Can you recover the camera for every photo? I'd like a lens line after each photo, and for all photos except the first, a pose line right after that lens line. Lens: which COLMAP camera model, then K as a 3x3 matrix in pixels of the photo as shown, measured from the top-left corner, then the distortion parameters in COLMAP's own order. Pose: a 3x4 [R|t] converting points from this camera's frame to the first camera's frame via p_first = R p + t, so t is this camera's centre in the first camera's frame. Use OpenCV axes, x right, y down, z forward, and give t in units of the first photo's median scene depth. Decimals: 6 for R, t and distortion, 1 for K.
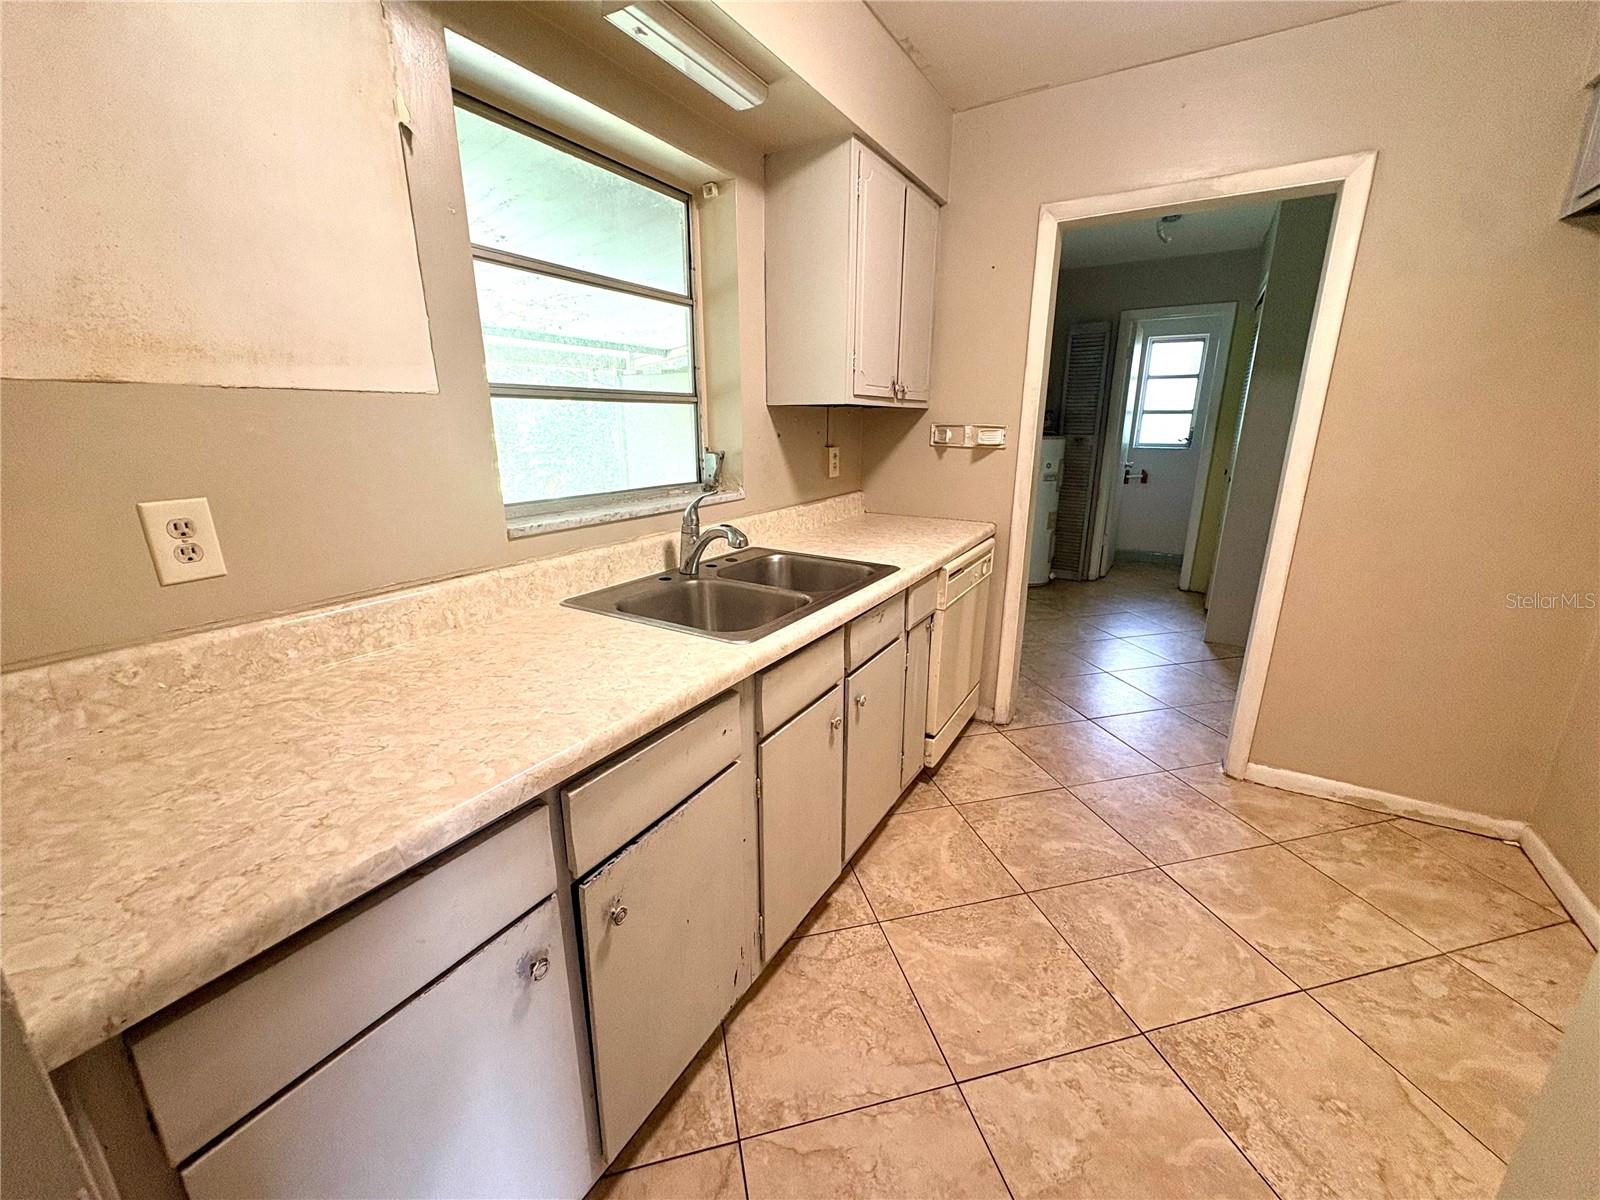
lens RADIAL K [[641.2, 0, 796.8], [0, 641.2, 601.6], [0, 0, 1]] dist [0.003985, 0.000314]
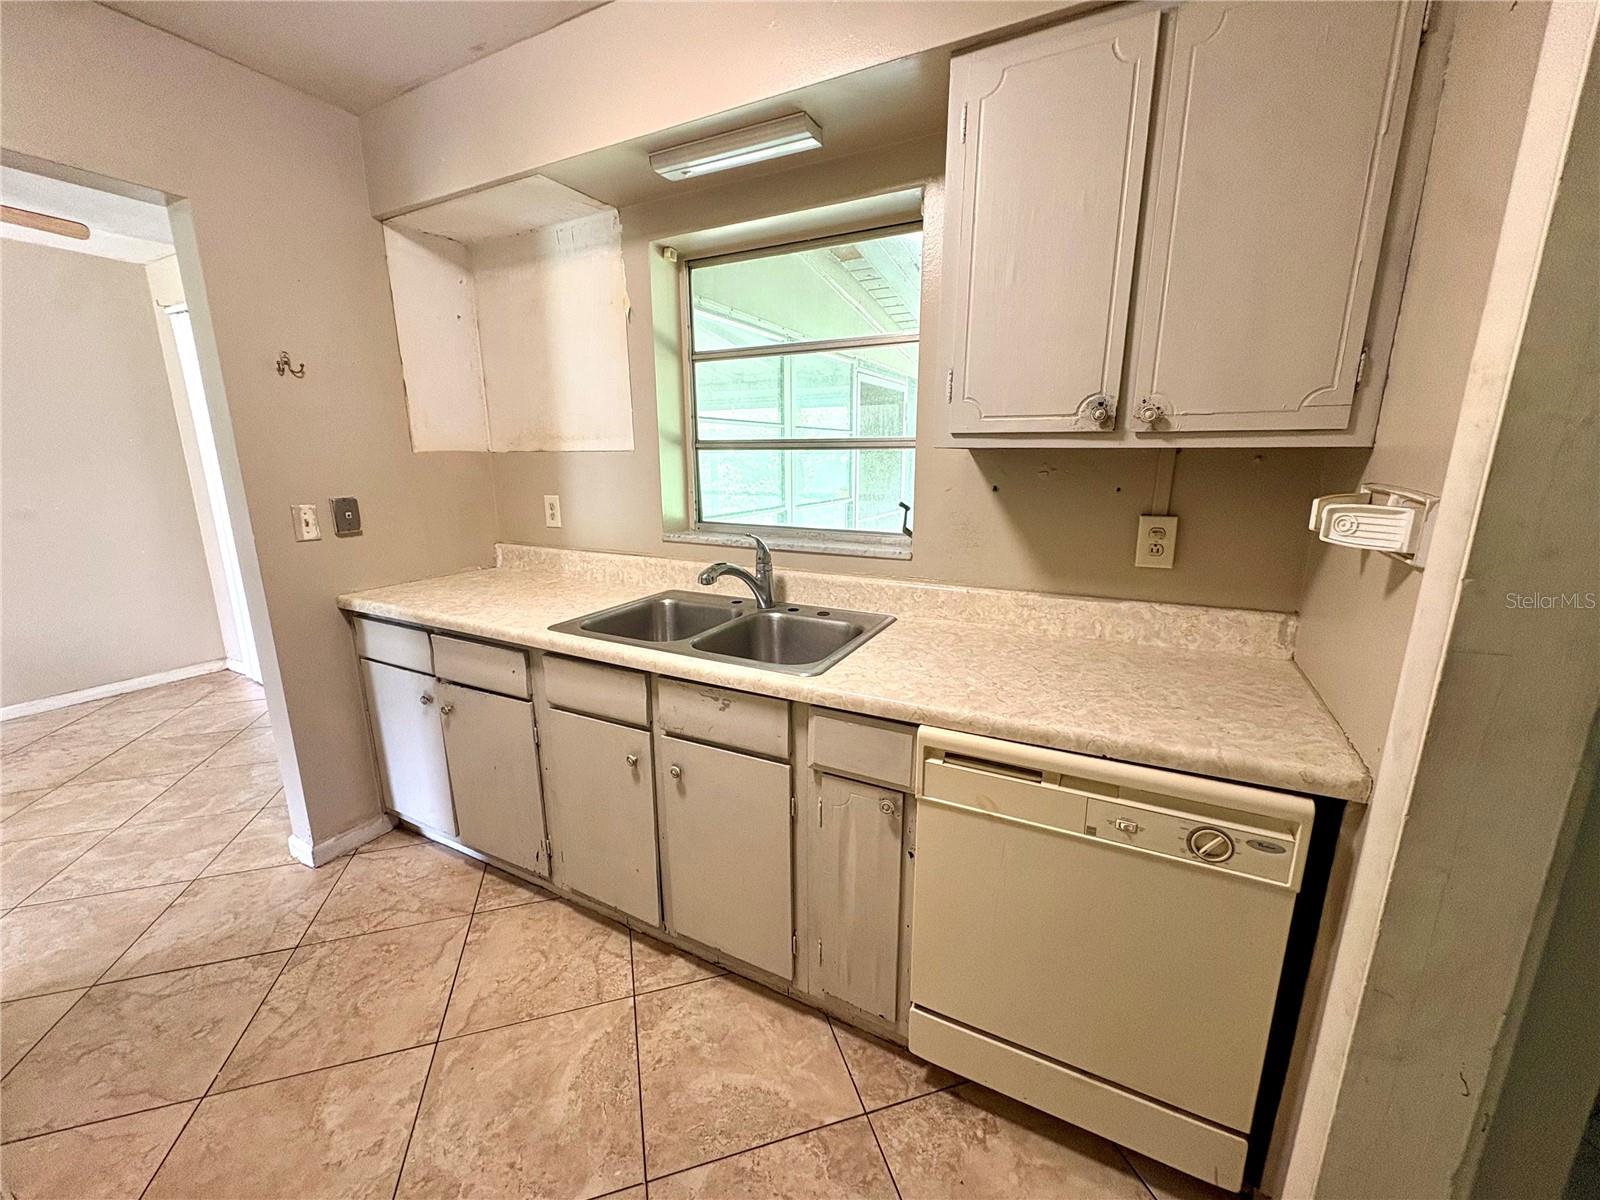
lens RADIAL K [[641.2, 0, 798.6], [0, 641.2, 602.6], [0, 0, 1]] dist [0.003985, 0.000314]
pose [[0.049415, 0.224252, -0.973278, 0.807176], [-0.270483, 0.941059, 0.203095, -0.260900], [0.961456, 0.253219, 0.107158, 0.857317]]
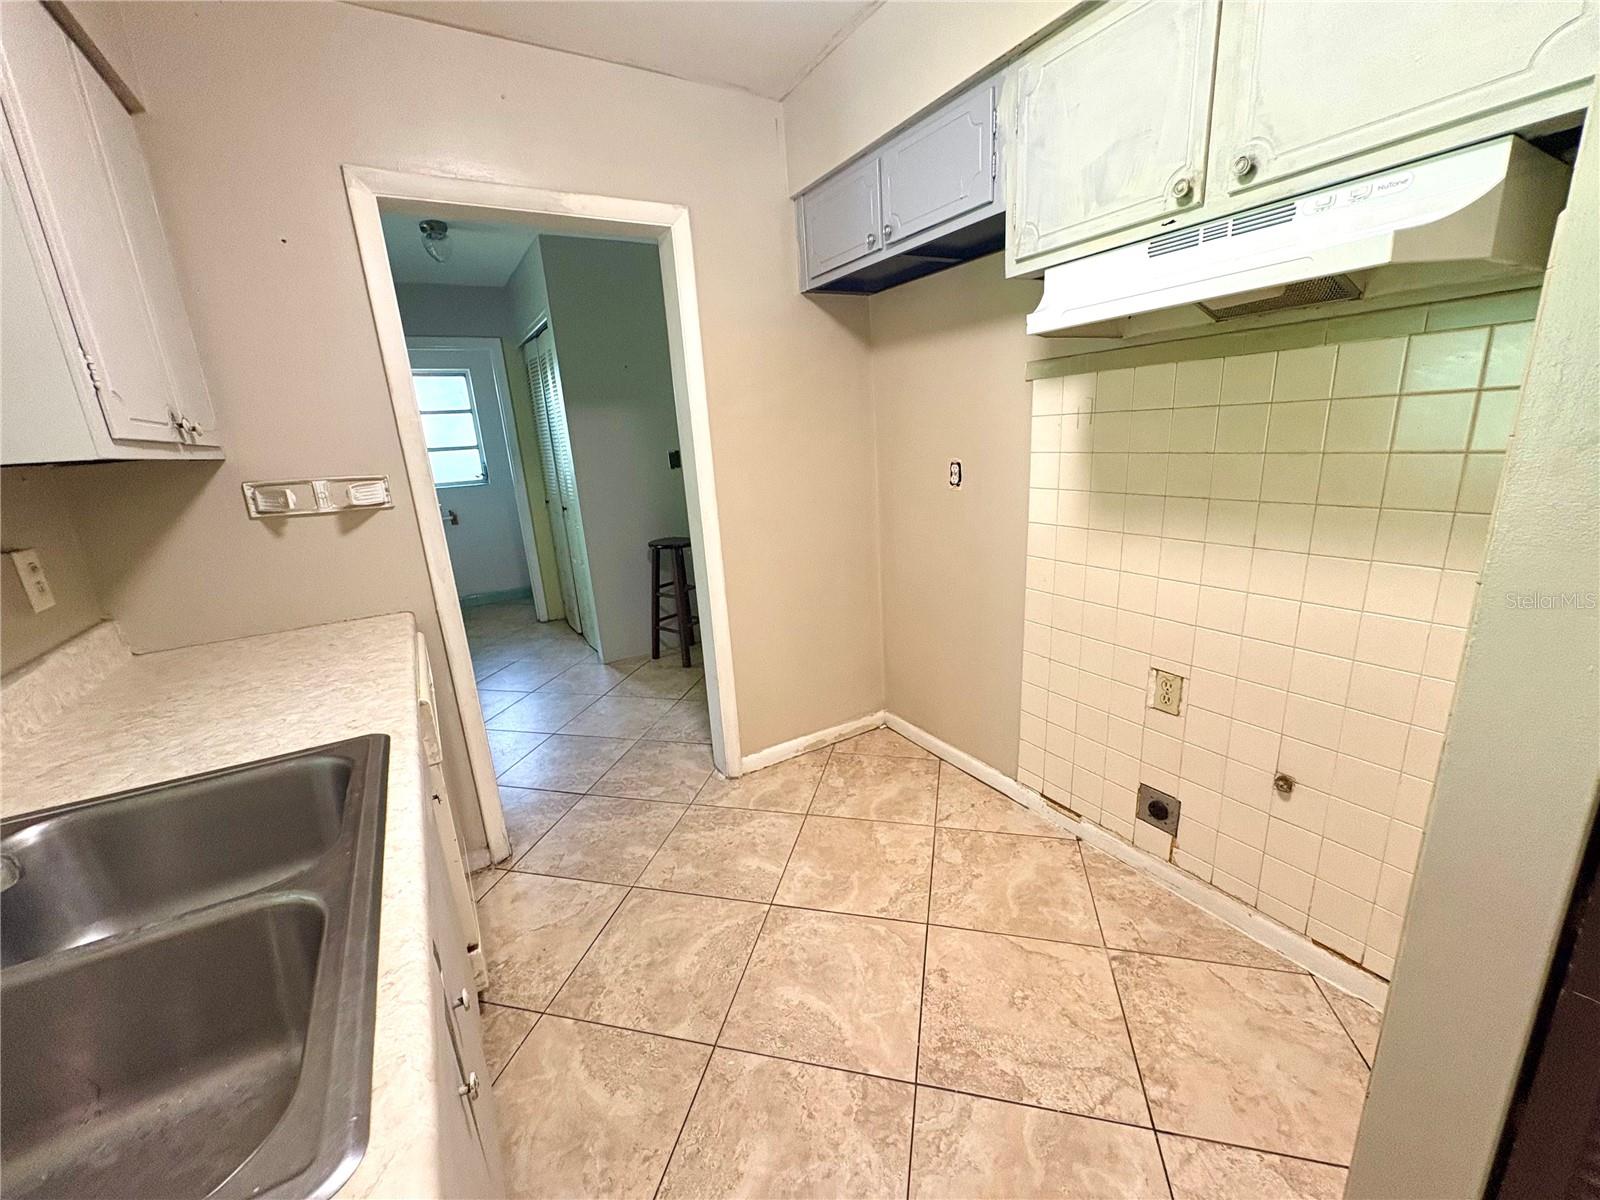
lens RADIAL K [[641.2, 0, 801.7], [0, 641.2, 600.9], [0, 0, 1]] dist [0.003985, 0.000314]
pose [[0.467583, -0.254163, 0.846621, -0.113603], [0.300085, 0.946533, 0.118423, -0.115797], [-0.831454, 0.198686, 0.518853, 0.362592]]
